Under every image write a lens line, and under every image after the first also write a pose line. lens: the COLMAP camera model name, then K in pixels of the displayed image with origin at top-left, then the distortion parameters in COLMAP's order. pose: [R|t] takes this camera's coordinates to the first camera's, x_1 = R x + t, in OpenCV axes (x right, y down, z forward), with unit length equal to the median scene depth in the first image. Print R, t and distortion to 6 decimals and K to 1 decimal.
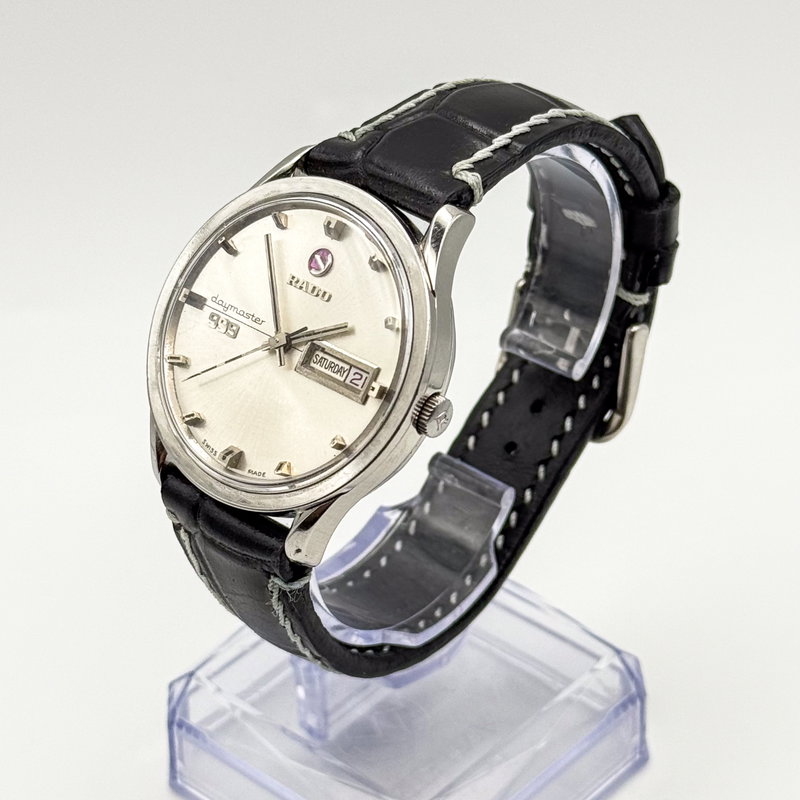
lens RADIAL K [[2470.0, 0, 399.5], [0, 2470.0, 380.1], [0, 0, 1]] dist [0.016654, 1.068083]
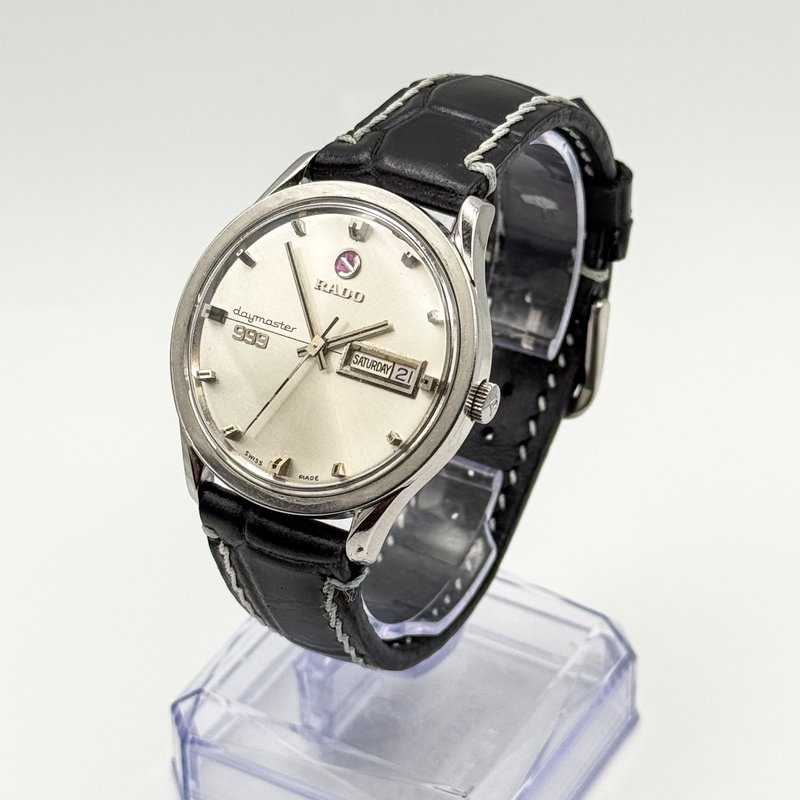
lens RADIAL K [[2470.0, 0, 399.5], [0, 2470.0, 380.1], [0, 0, 1]] dist [0.016654, 1.068083]
pose [[0.980154, -0.101229, 0.170442, -0.183064], [0.102055, 0.994771, 0.003935, -0.002230], [-0.169949, 0.013537, 0.985360, -0.001125]]
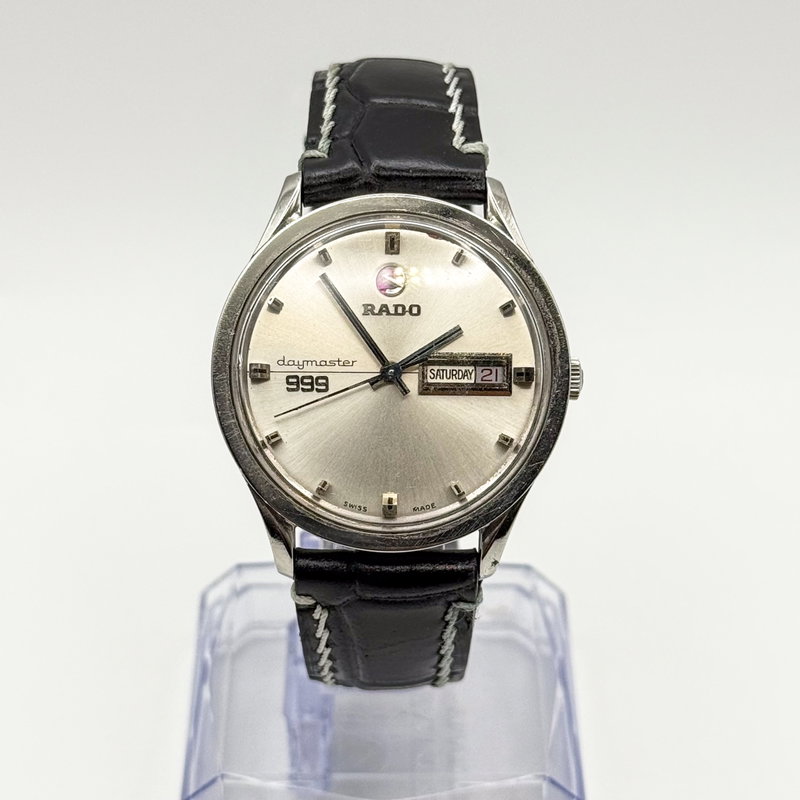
lens RADIAL K [[2470.0, 0, 399.5], [0, 2470.0, 380.1], [0, 0, 1]] dist [0.016654, 1.068083]
pose [[0.746768, -0.364022, 0.556620, -0.558886], [0.352980, 0.926246, 0.132189, -0.133066], [-0.563686, 0.097761, 0.820183, 0.210930]]
